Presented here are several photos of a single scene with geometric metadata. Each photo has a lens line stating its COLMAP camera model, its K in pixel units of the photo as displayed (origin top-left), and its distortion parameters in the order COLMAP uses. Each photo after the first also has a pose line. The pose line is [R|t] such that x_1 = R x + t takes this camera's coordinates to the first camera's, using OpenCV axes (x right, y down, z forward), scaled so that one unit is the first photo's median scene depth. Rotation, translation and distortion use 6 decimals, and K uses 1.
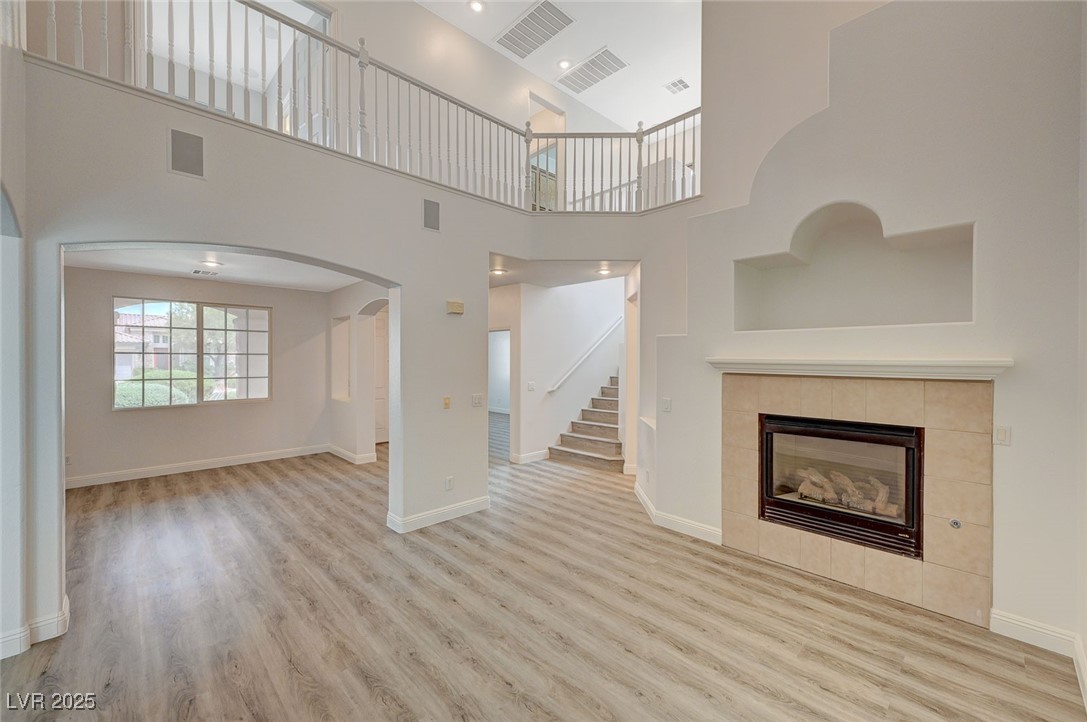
lens RADIAL K [[431.6, 0, 549.0], [0, 431.6, 363.0], [0, 0, 1]] dist [0.002213, 0.000417]
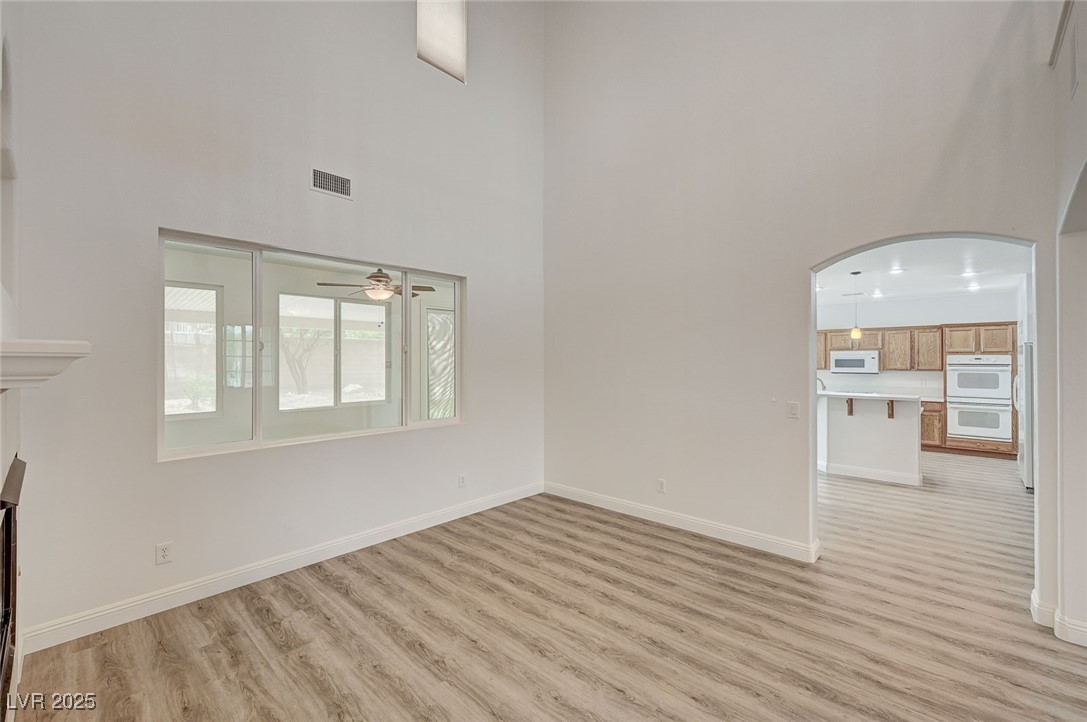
lens RADIAL K [[460.5, 0, 543.2], [0, 460.5, 360.2], [0, 0, 1]] dist [0.001662, -0.000095]
pose [[-0.999285, 0.001517, -0.037767, 0.035153], [0.001104, 0.999940, 0.010934, -0.001827], [0.037781, 0.010885, -0.999227, 1.175926]]
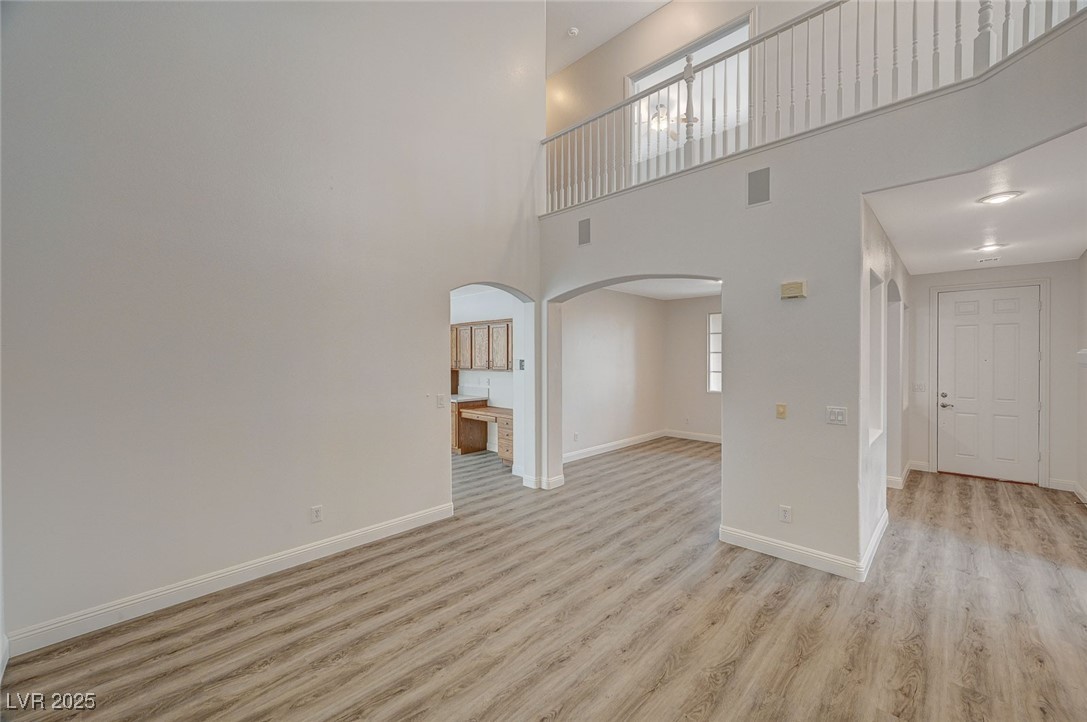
lens RADIAL K [[431.6, 0, 551.6], [0, 431.6, 357.4], [0, 0, 1]] dist [0.002213, 0.000417]
pose [[0.039268, 0.001246, -0.999228, 0.557269], [-0.007381, 0.999972, 0.000957, -0.004529], [0.999201, 0.007338, 0.039276, 0.555806]]
